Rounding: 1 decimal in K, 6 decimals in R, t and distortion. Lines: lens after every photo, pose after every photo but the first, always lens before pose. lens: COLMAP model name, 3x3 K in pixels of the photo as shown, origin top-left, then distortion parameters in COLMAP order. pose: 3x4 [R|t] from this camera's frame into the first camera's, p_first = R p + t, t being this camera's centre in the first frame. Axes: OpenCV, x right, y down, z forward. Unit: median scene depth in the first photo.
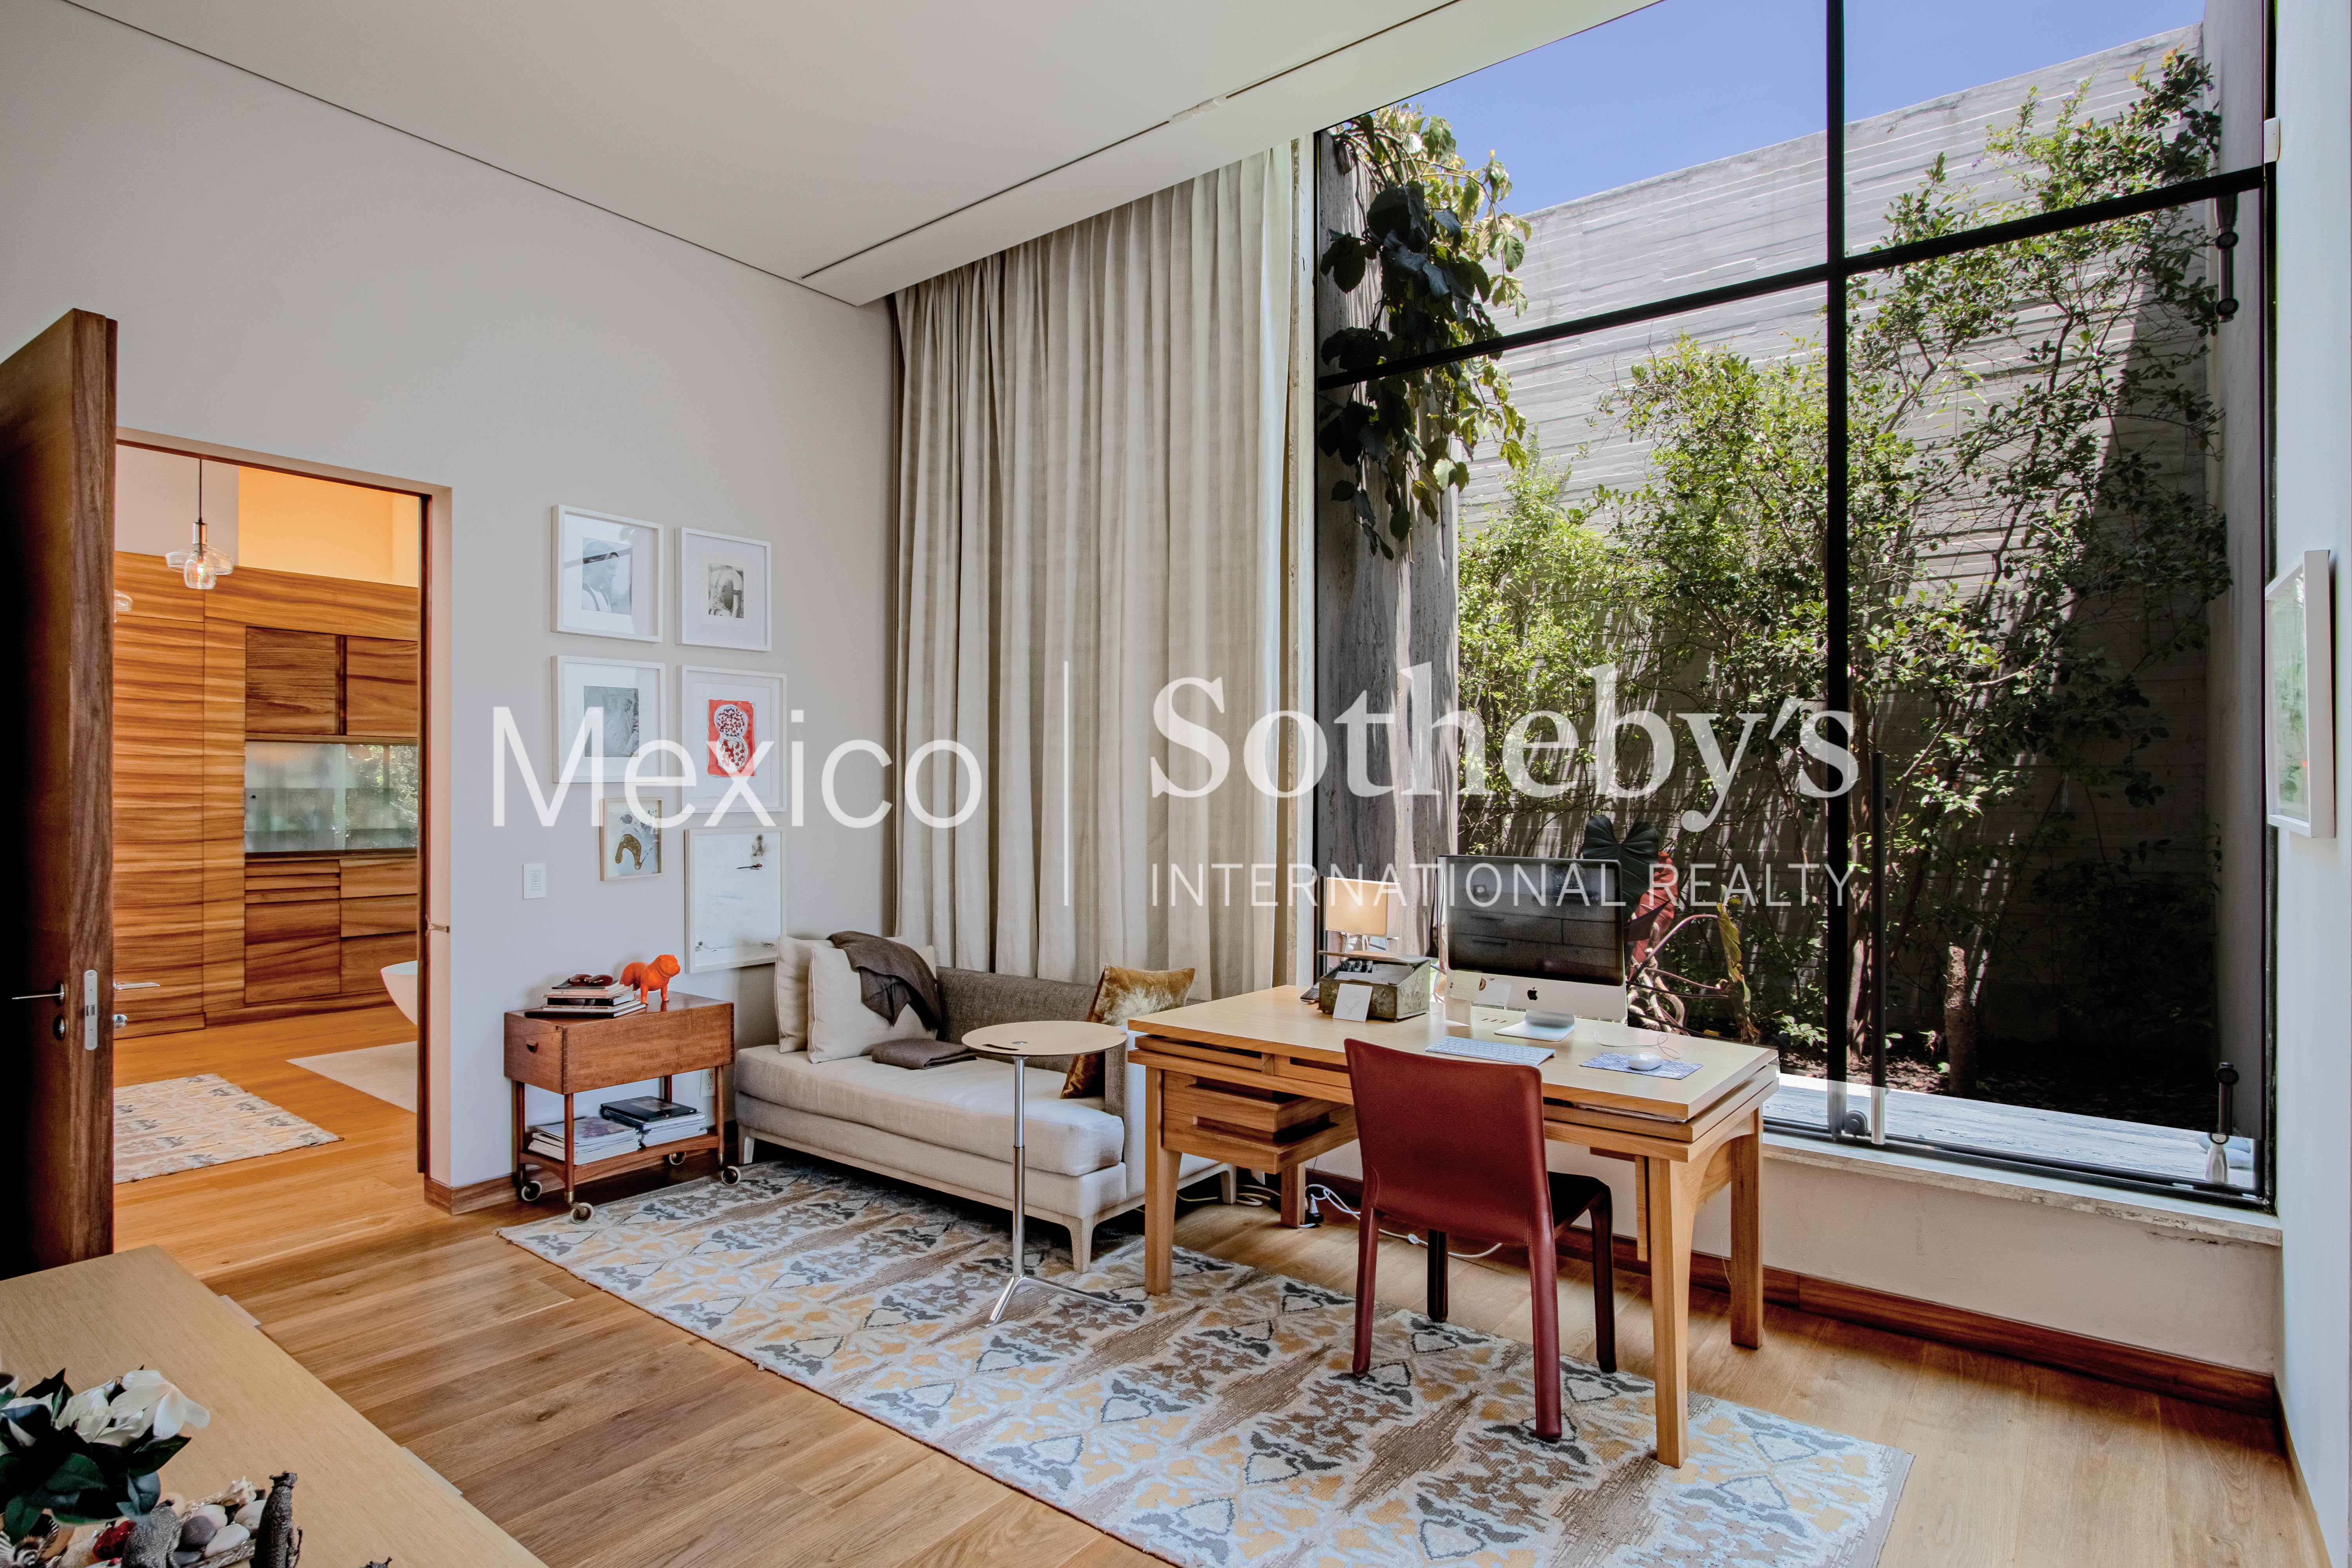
lens RADIAL K [[1274.6, 0, 1176.0], [0, 1274.6, 784.0], [0, 0, 1]] dist [-0.045592, 0.013557]
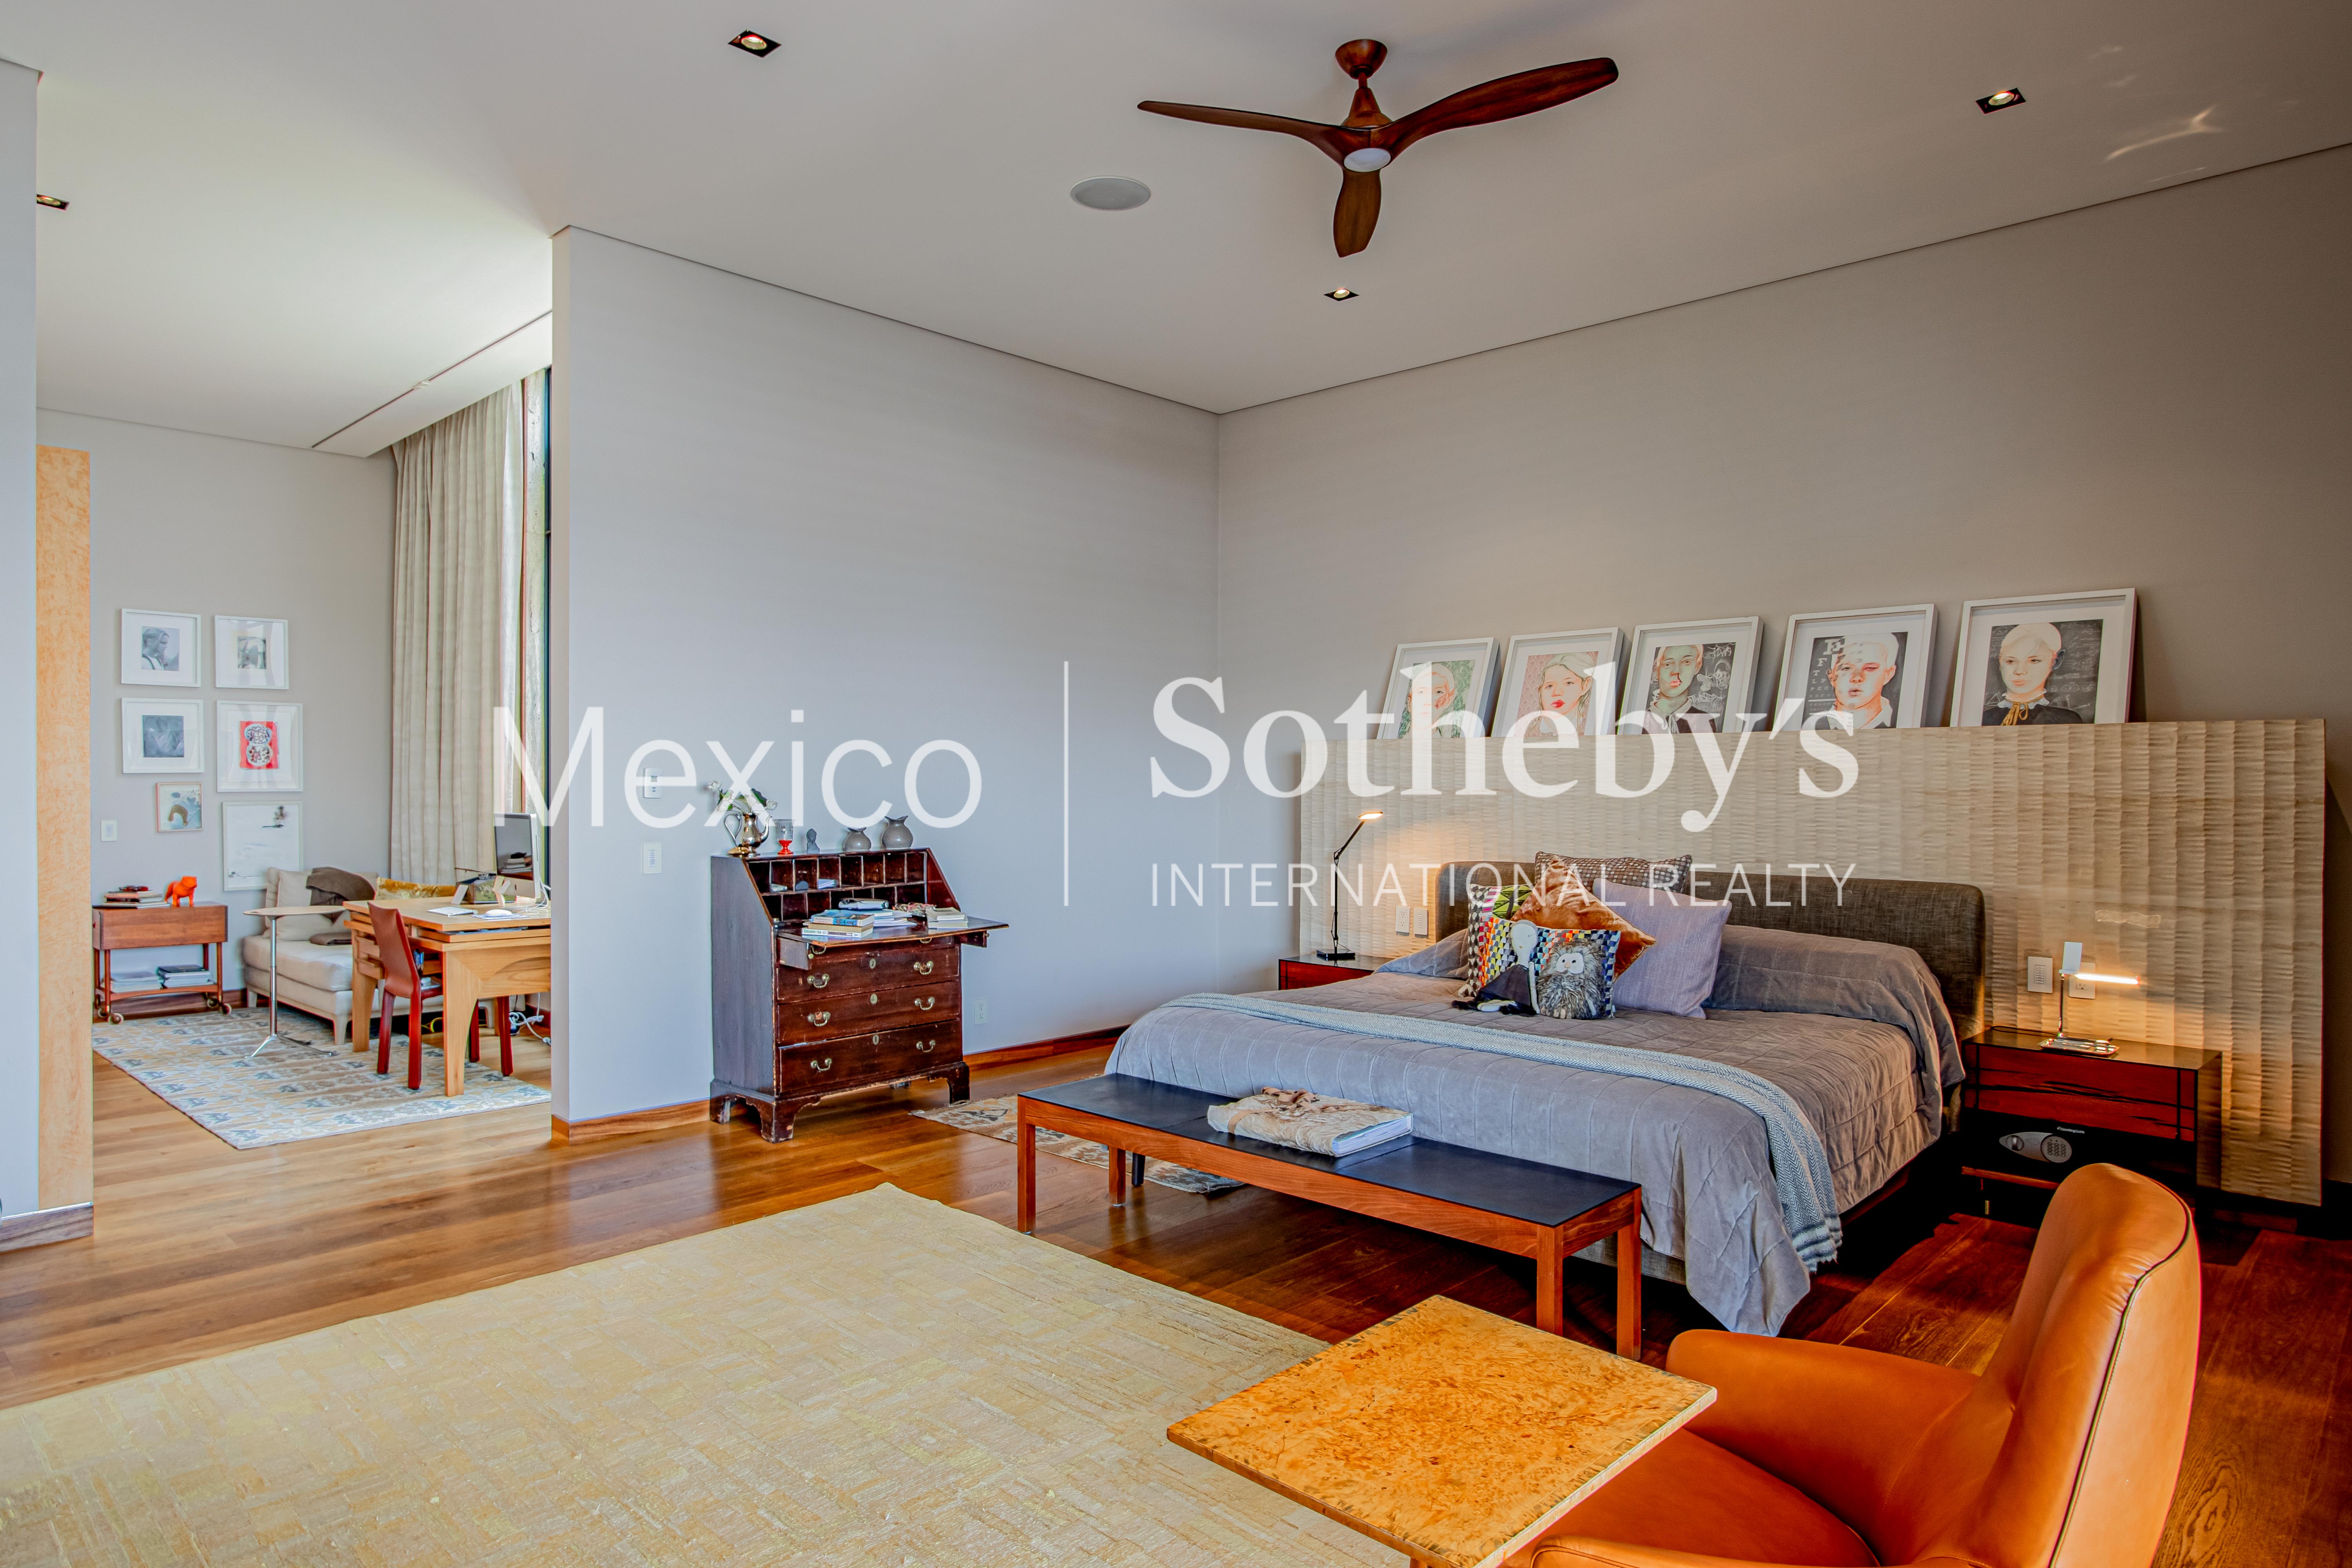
lens RADIAL K [[1386.9, 0, 1176.0], [0, 1386.9, 784.0], [0, 0, 1]] dist [-0.004703, -0.001819]
pose [[0.992838, 0.001512, -0.119462, 1.057791], [-0.001740, 0.999997, -0.001801, 0.014094], [0.119459, 0.001996, 0.992837, -0.626349]]
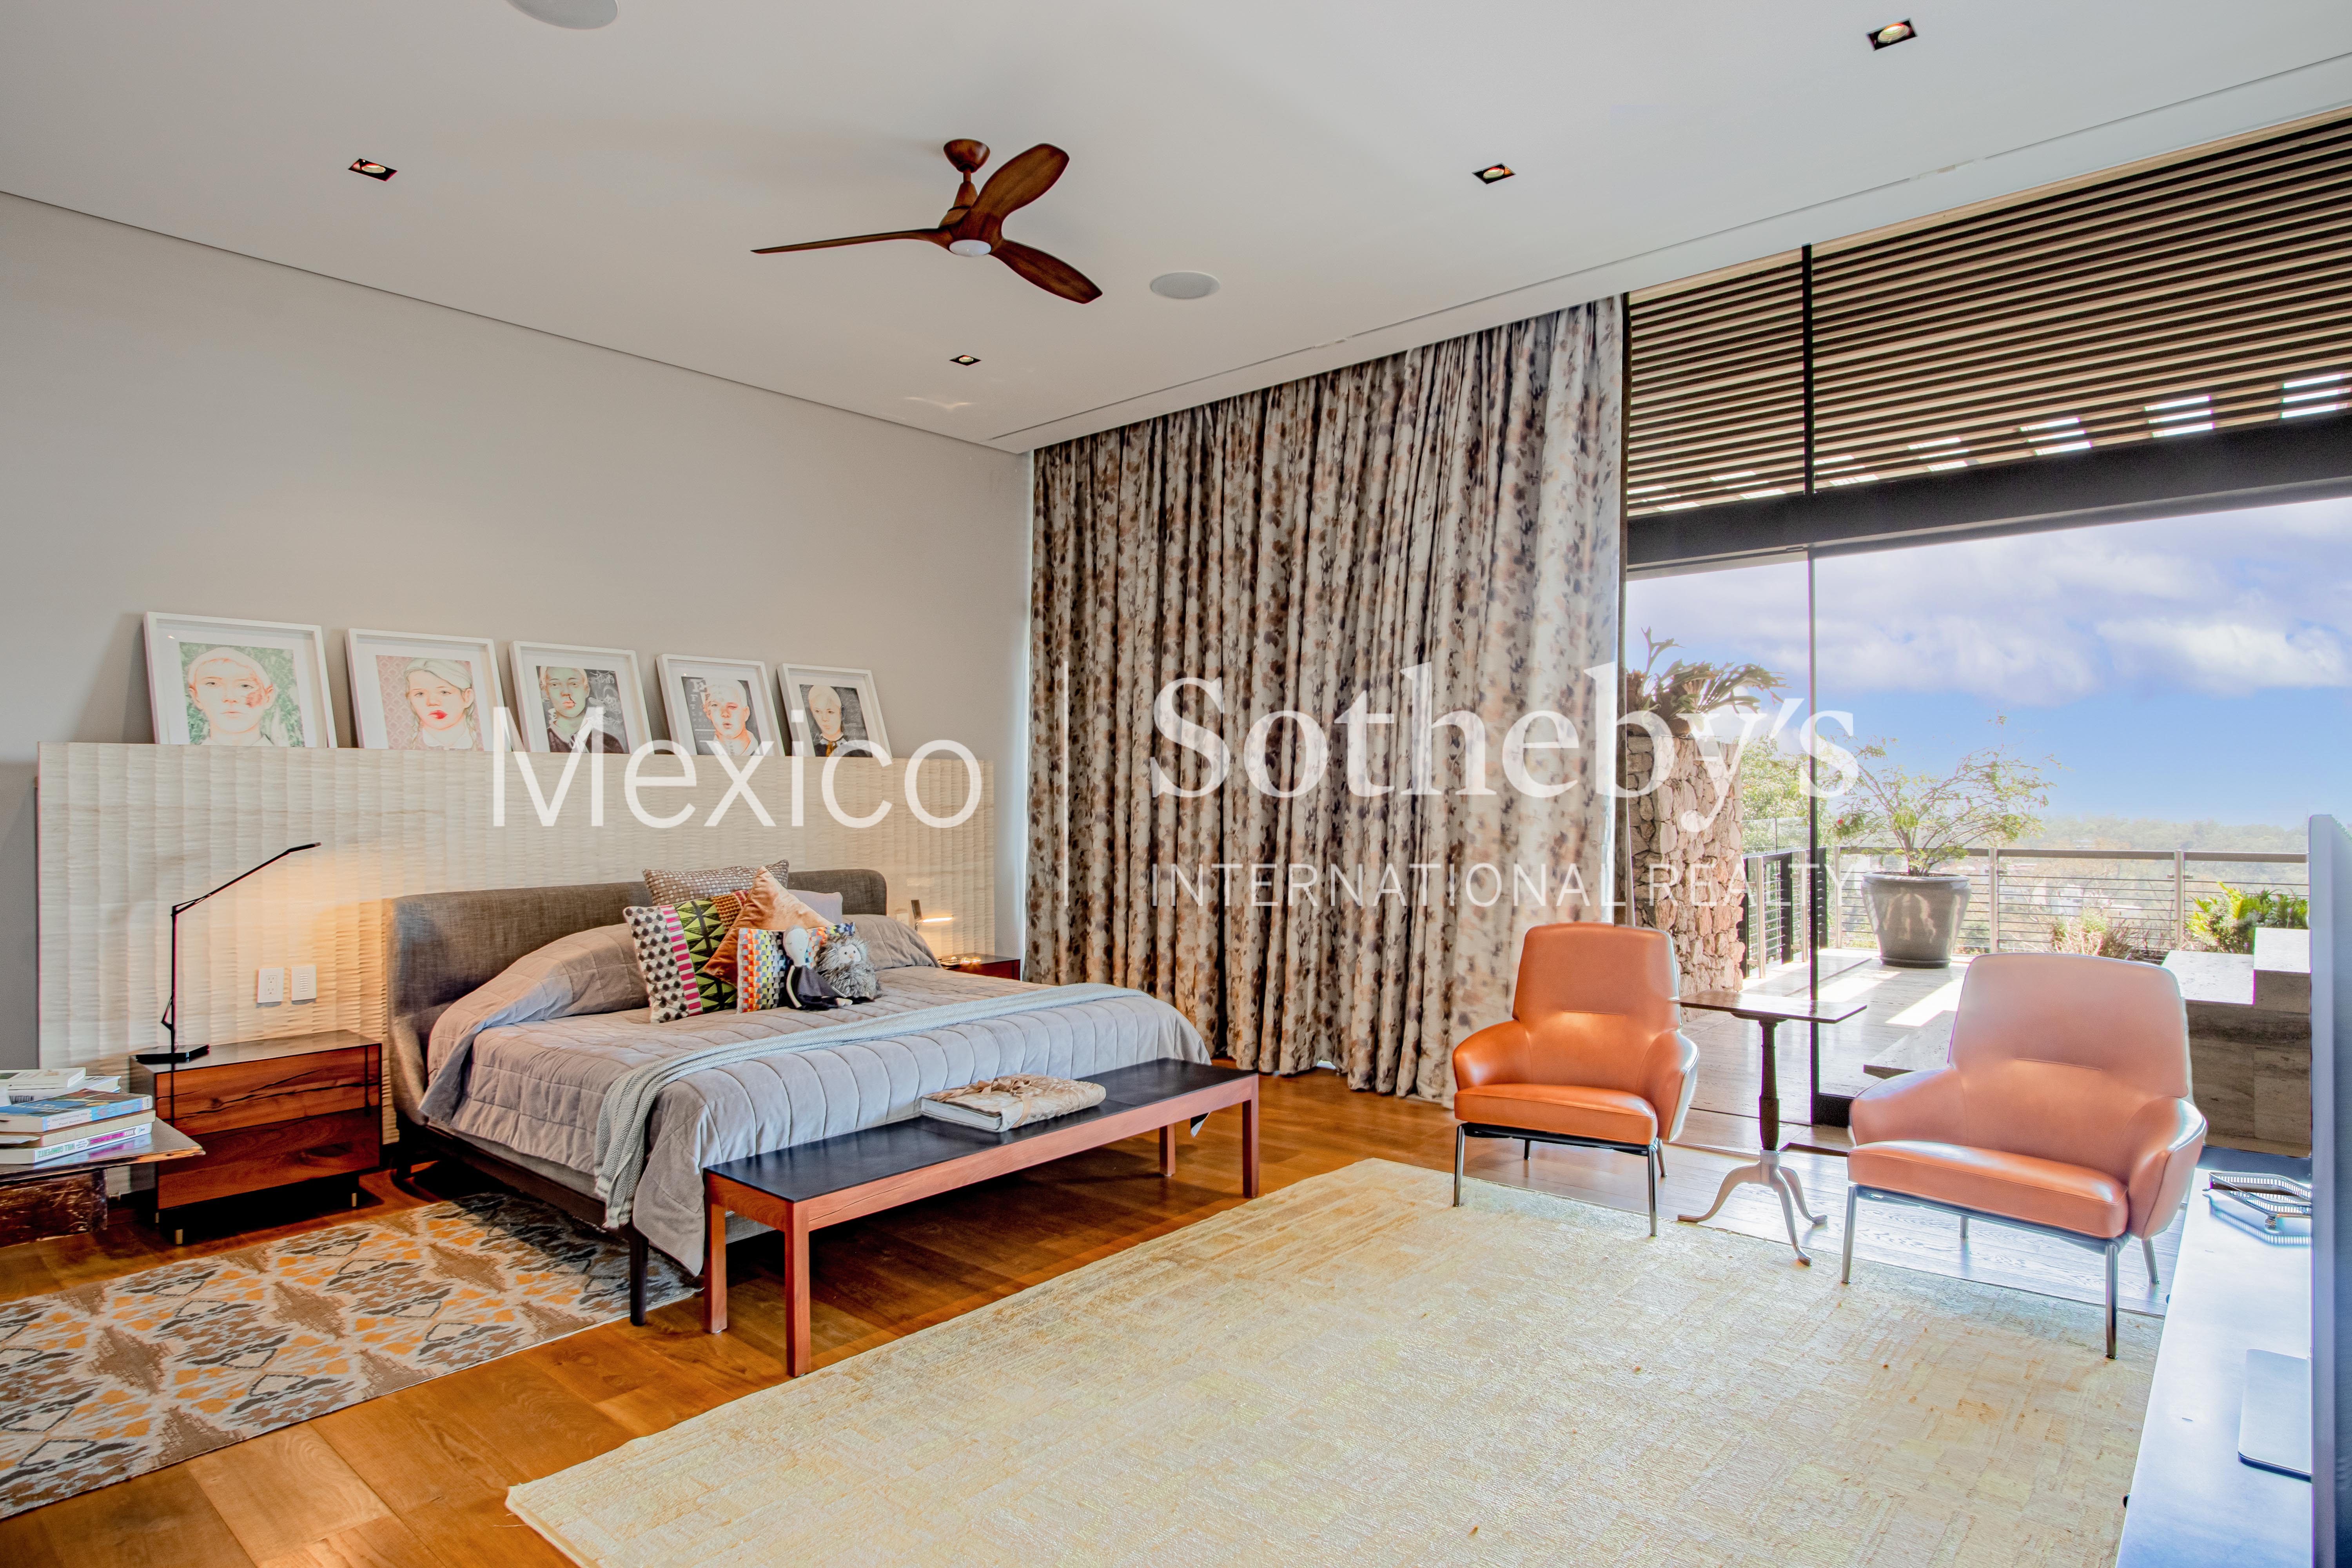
lens RADIAL K [[1274.3, 0, 1176.0], [0, 1274.3, 784.0], [0, 0, 1]] dist [-0.038104, -0.000209]
pose [[0.073073, 0.015545, 0.997205, -3.747958], [0.024973, 0.999536, -0.017412, 0.098754], [-0.997014, 0.026176, 0.072651, 3.172907]]
